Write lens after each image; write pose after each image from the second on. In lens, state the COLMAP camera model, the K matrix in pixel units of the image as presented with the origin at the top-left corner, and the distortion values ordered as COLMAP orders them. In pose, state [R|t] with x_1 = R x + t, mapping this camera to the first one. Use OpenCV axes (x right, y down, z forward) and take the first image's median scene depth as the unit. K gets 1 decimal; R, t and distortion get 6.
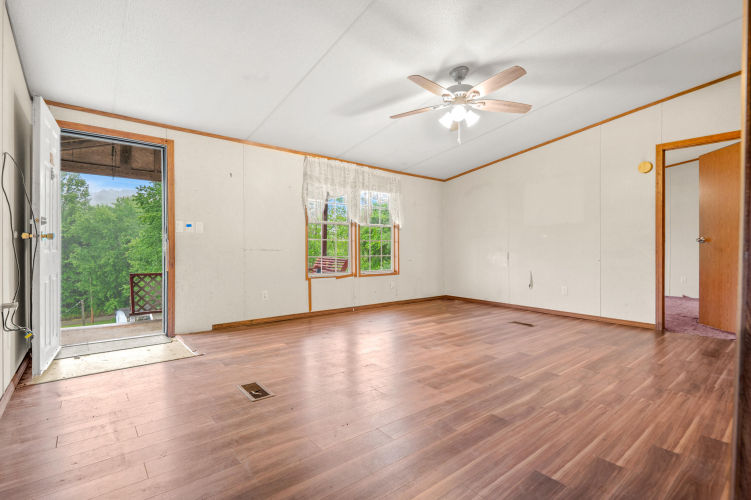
lens RADIAL K [[349.2, 0, 372.5], [0, 349.2, 246.0], [0, 0, 1]] dist [0.020074, -0.019352]
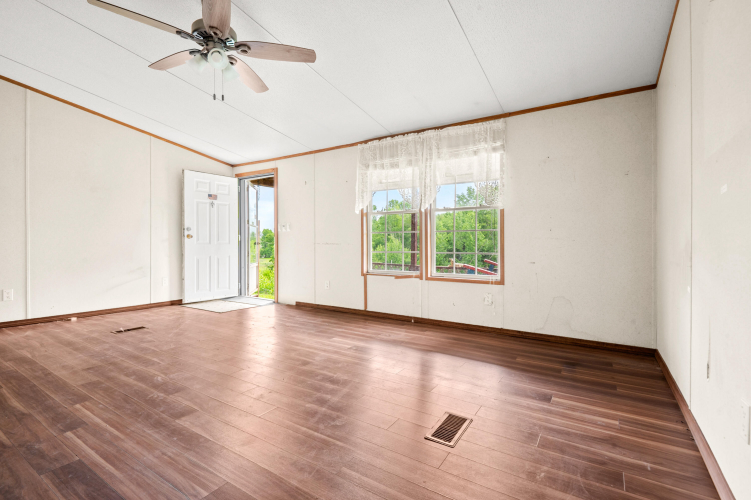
lens RADIAL K [[349.2, 0, 372.5], [0, 349.2, 246.0], [0, 0, 1]] dist [0.020074, -0.019352]
pose [[0.307759, 0.002628, -0.951461, 0.912503], [0.004076, 0.999983, 0.004080, 0.016061], [0.951455, -0.005134, 0.307744, 0.930508]]
